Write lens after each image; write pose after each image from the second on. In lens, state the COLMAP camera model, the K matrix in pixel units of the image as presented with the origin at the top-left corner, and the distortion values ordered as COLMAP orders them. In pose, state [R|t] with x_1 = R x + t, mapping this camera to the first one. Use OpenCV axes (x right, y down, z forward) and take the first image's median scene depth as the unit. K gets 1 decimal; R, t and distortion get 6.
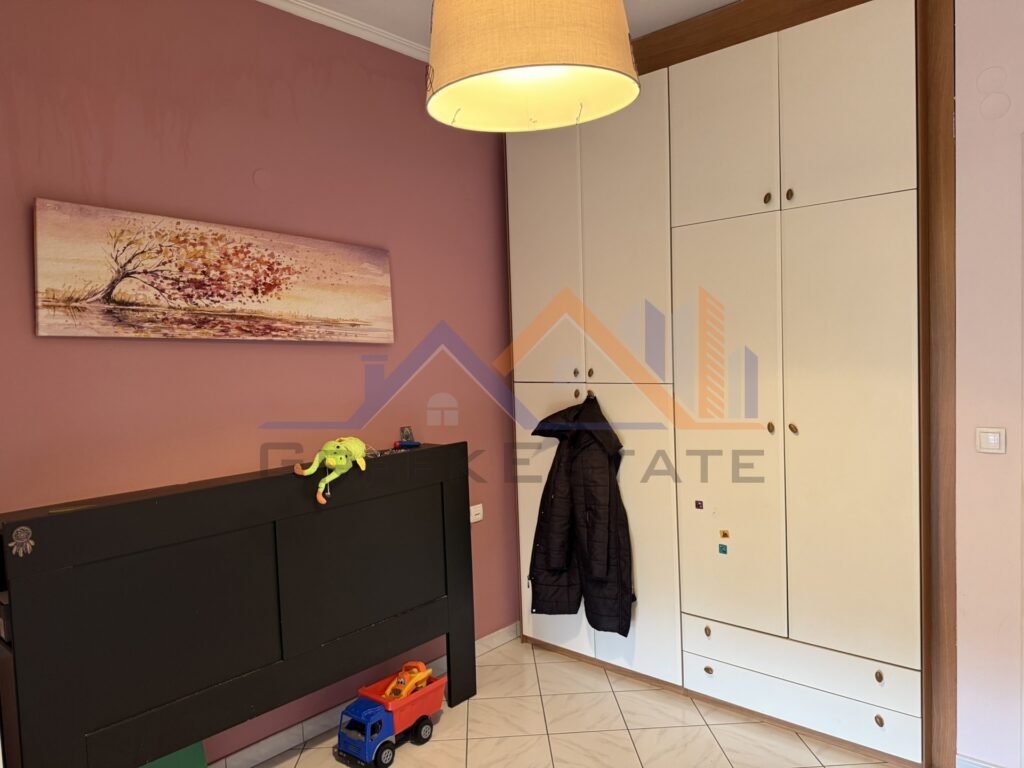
lens RADIAL K [[725.8, 0, 507.7], [0, 725.8, 383.5], [0, 0, 1]] dist [0.051168, -0.061558]
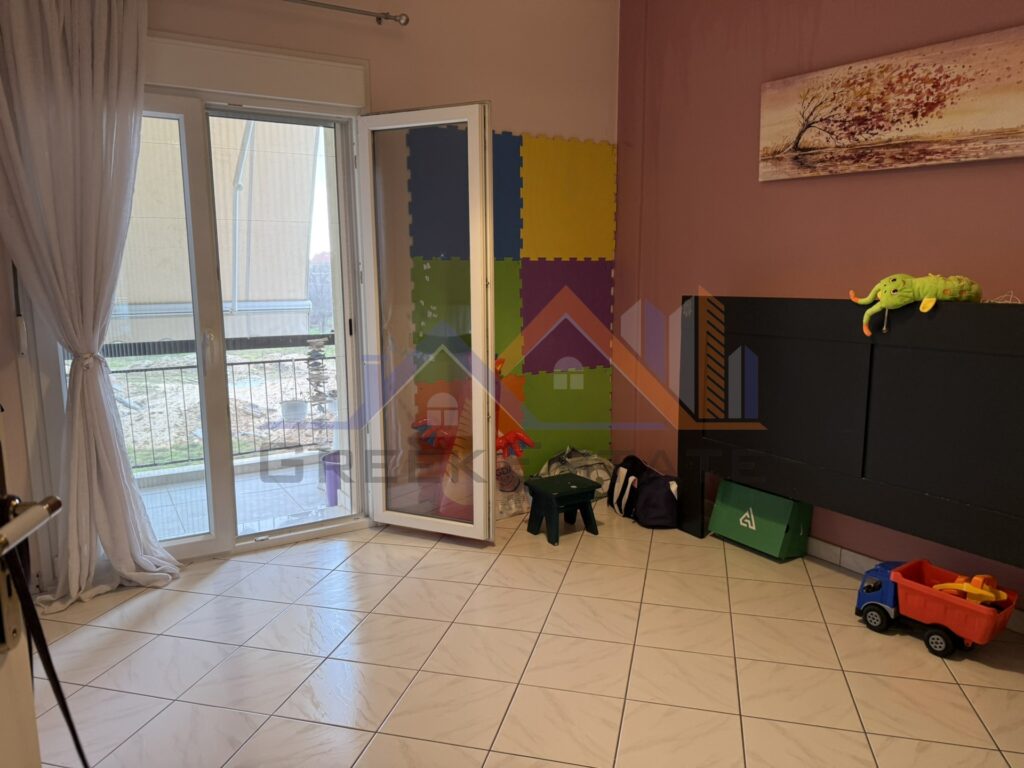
lens RADIAL K [[725.8, 0, 507.7], [0, 725.8, 383.5], [0, 0, 1]] dist [0.051168, -0.061558]
pose [[-0.302204, 0.183515, -0.935412, 0.826032], [-0.027419, 0.979214, 0.200967, 0.043469], [0.952849, 0.086381, -0.290891, 0.833470]]
